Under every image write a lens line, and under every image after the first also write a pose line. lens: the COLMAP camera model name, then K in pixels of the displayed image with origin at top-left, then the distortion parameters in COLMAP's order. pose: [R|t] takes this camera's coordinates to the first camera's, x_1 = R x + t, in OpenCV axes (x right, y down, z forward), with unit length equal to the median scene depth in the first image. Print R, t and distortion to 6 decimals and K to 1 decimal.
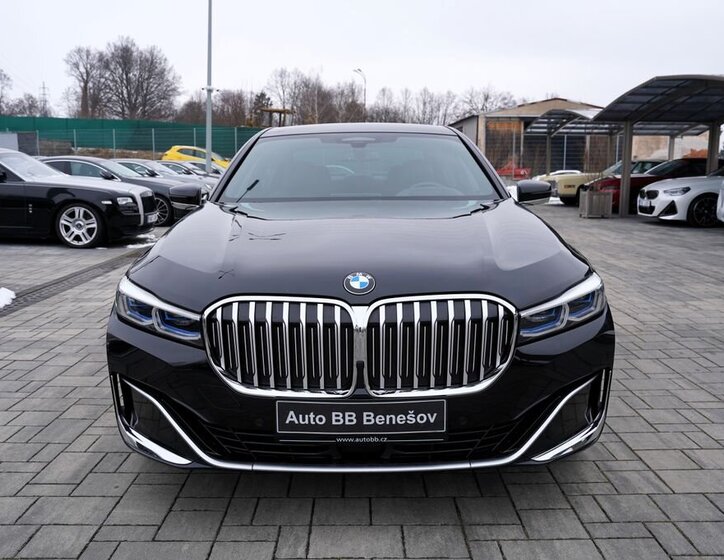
lens RADIAL K [[658.1, 0, 362.0], [0, 658.1, 280.0], [0, 0, 1]] dist [-0.002401, 0.001273]
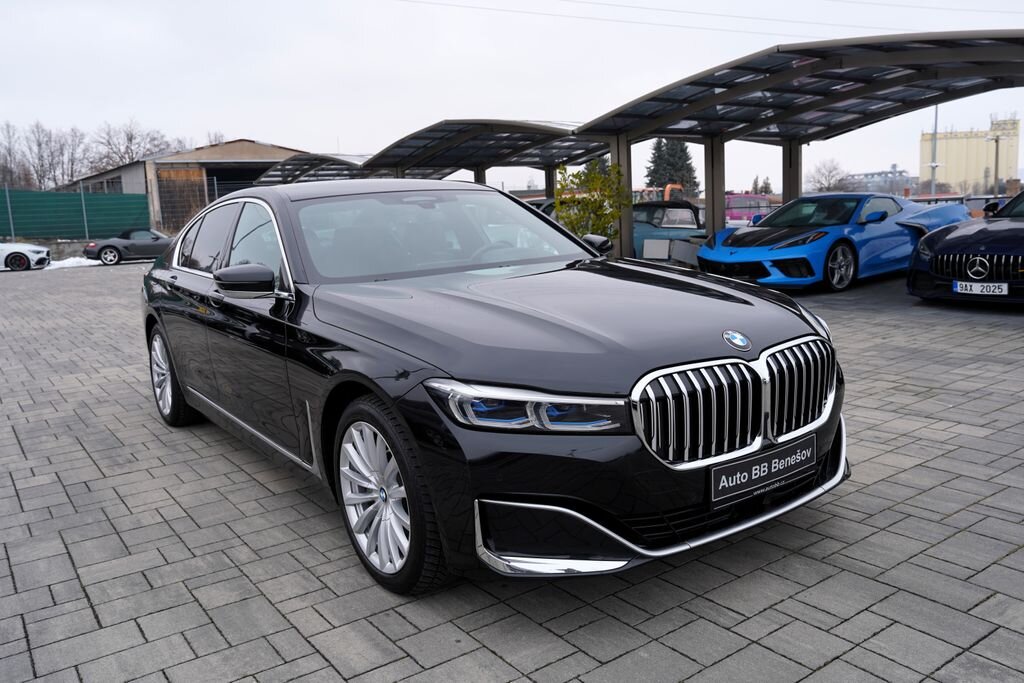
lens RADIAL K [[803.9, 0, 489.6], [0, 803.9, 323.4], [0, 0, 1]] dist [-0.028368, 0.004170]
pose [[0.825973, -0.119772, 0.550838, -0.737927], [0.143007, 0.989721, 0.000765, -0.056009], [-0.545268, 0.078142, 0.834612, 0.119879]]
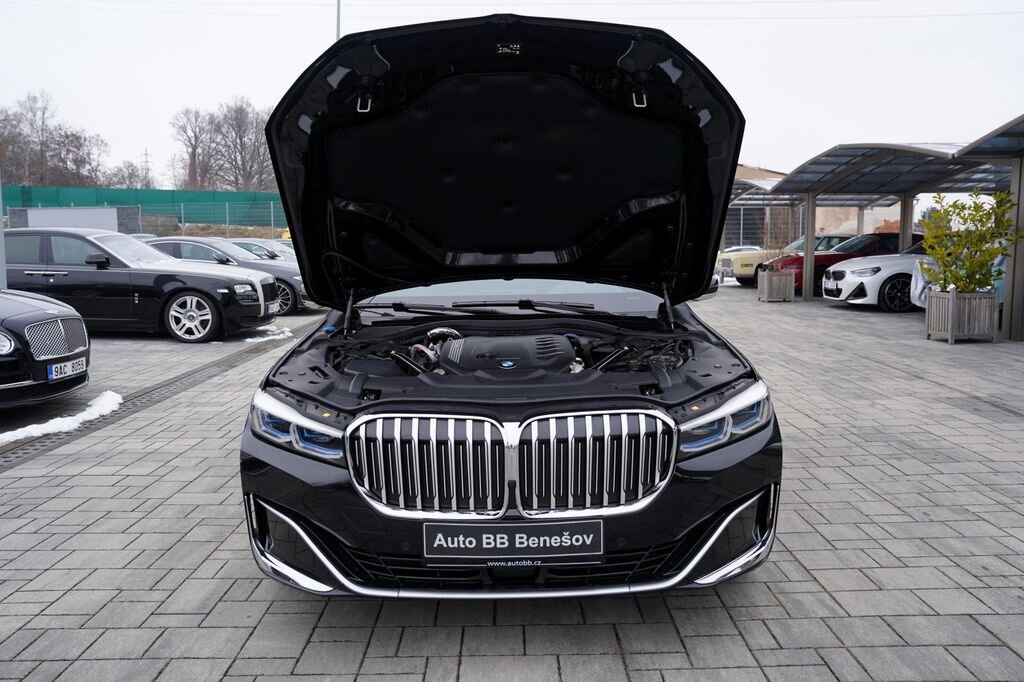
lens RADIAL K [[760.6, 0, 518.5], [0, 760.6, 342.2], [0, 0, 1]] dist [-0.012387, 0.004674]
pose [[0.999925, -0.008261, 0.009001, -0.001038], [0.008597, 0.999244, -0.037922, -0.023796], [-0.008681, 0.037997, 0.999240, -0.073131]]
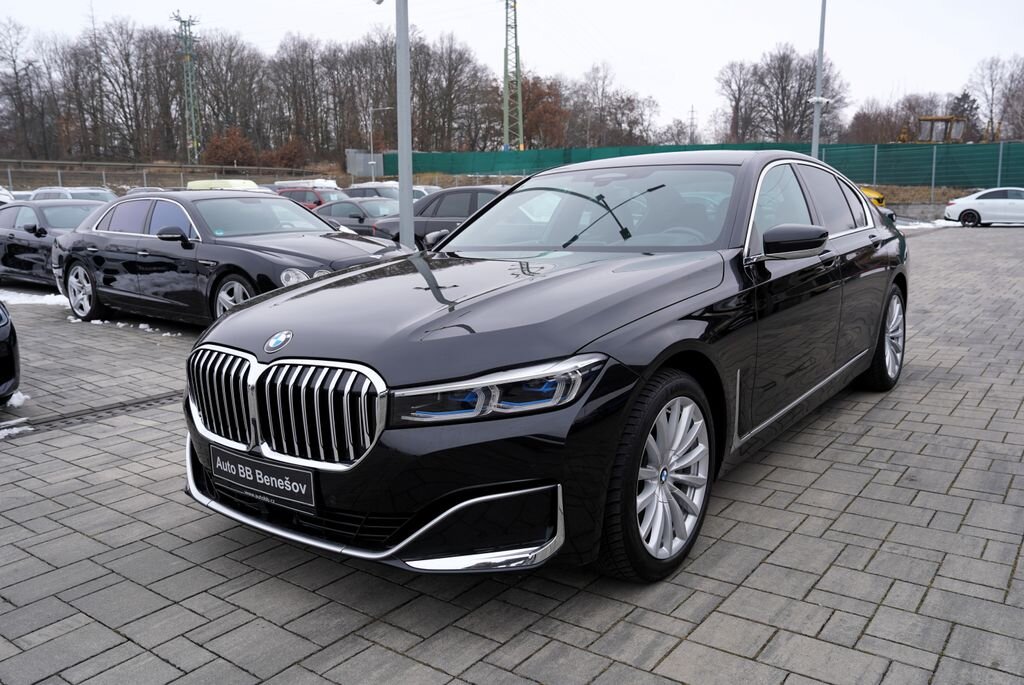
lens RADIAL K [[801.5, 0, 550.9], [0, 801.5, 342.8], [0, 0, 1]] dist [-0.089497, 0.111503]
pose [[0.811884, 0.078316, -0.578542, 0.736857], [-0.070873, 0.996854, 0.035483, -0.044786], [0.579500, 0.012195, 0.814881, 0.200995]]
